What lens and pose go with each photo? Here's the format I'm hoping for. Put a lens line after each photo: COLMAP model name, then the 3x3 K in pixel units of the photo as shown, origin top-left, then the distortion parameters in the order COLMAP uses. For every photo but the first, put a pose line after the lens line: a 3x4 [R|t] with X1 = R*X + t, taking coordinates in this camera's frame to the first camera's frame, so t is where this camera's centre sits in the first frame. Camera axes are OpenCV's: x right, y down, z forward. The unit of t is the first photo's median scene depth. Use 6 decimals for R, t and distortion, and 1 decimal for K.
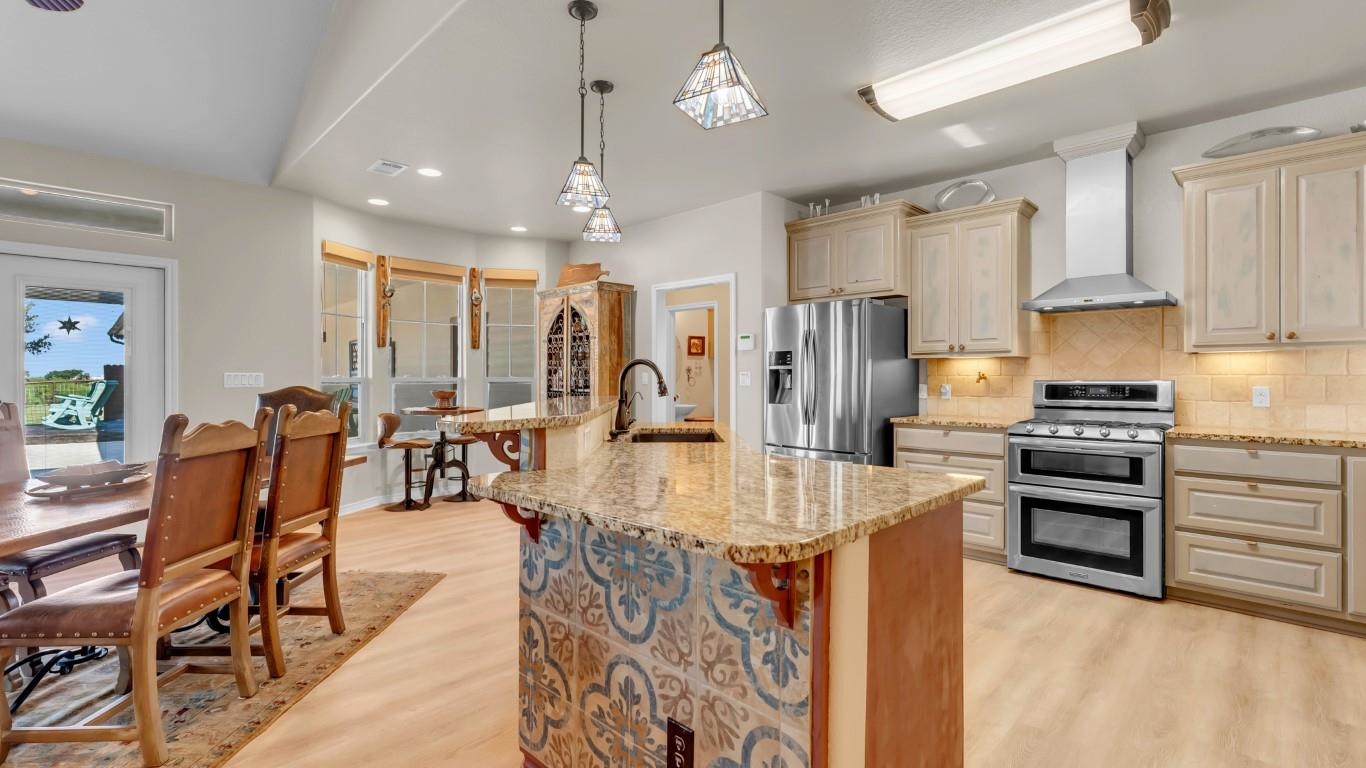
lens RADIAL K [[603.5, 0, 683.0], [0, 603.5, 384.0], [0, 0, 1]] dist [-0.001359, 0.000321]
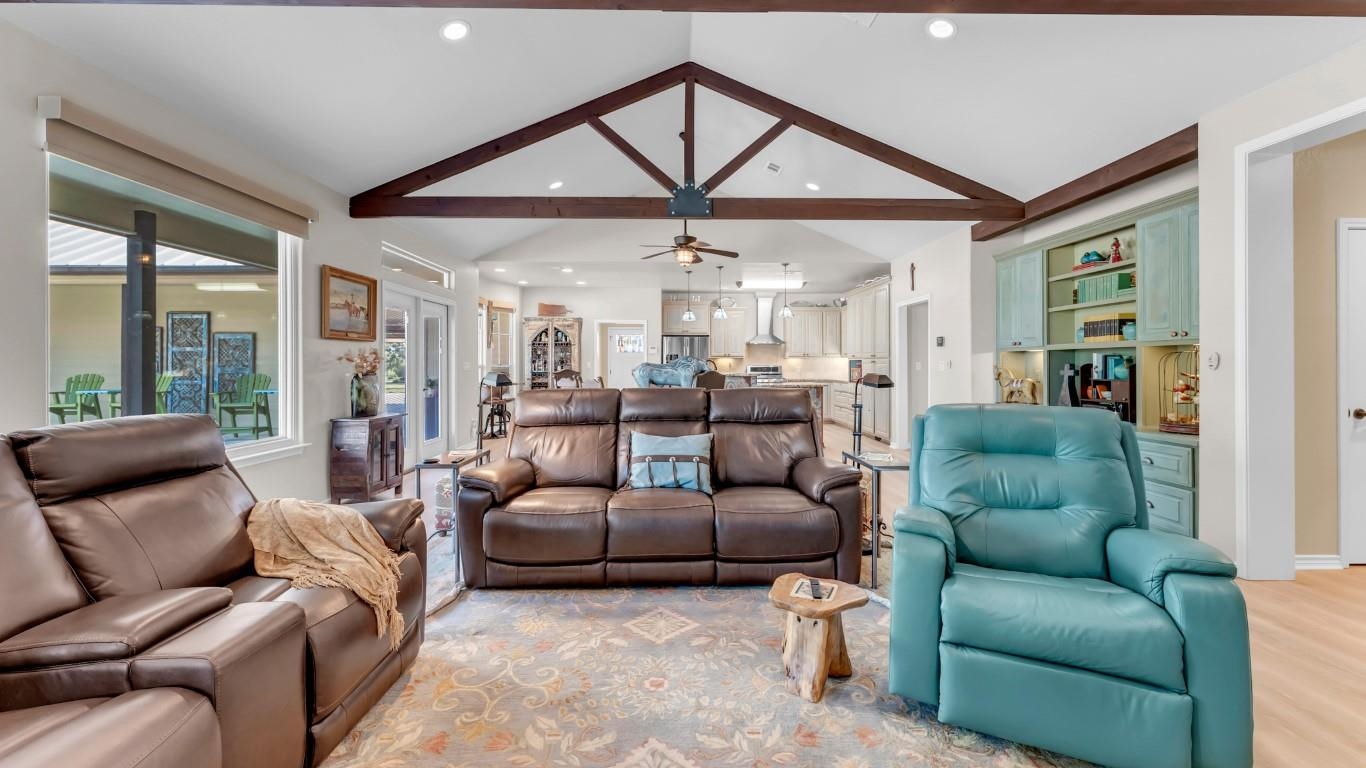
lens RADIAL K [[561.8, 0, 686.7], [0, 561.8, 366.8], [0, 0, 1]] dist [-0.001046, -0.000104]
pose [[0.684930, -0.005282, 0.728590, -1.977144], [0.007543, 0.999972, 0.000158, -0.002947], [-0.728570, 0.005388, 0.684950, -0.861344]]
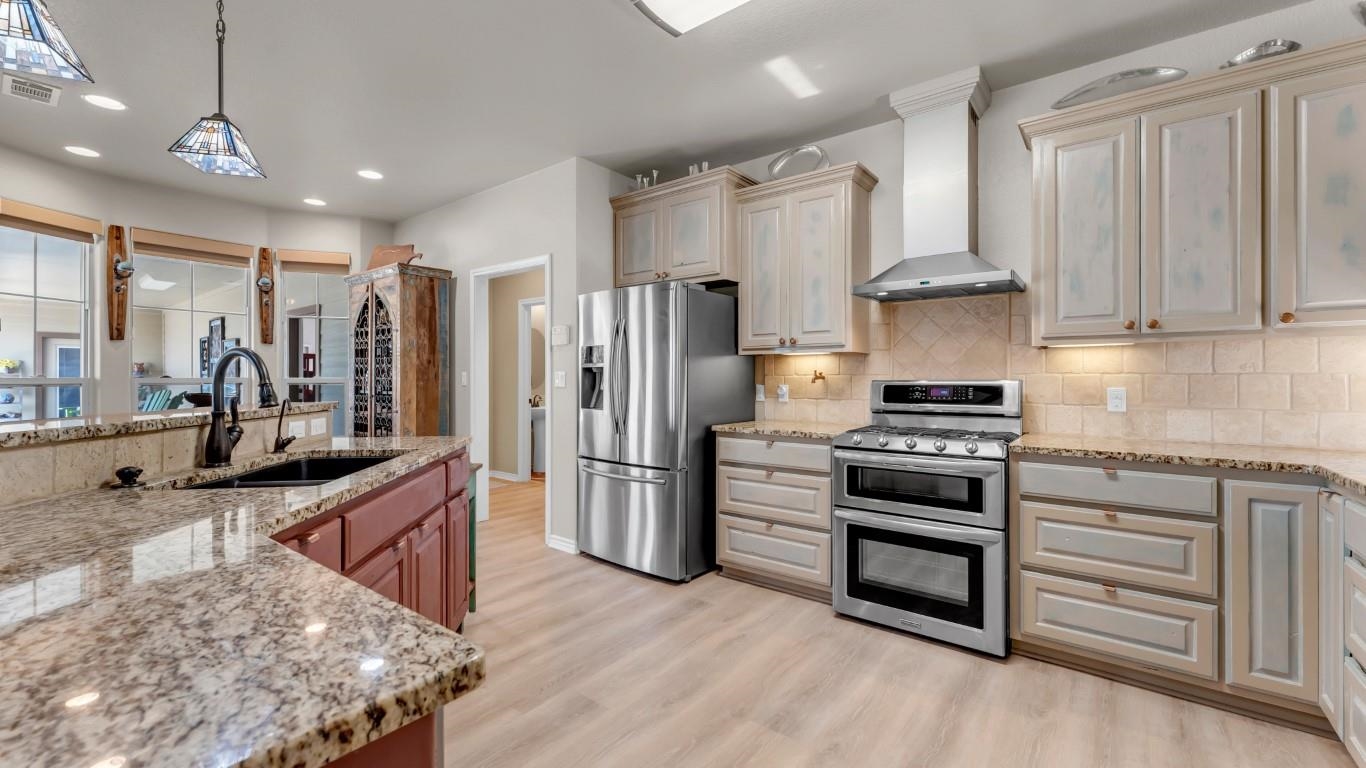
lens RADIAL K [[551.4, 0, 684.1], [0, 551.4, 385.5], [0, 0, 1]] dist [0.001781, -0.000089]
pose [[0.993021, -0.002817, 0.117901, 0.253895], [0.002425, 0.999991, 0.003463, -0.002337], [-0.117910, -0.003153, 0.993019, 0.289040]]
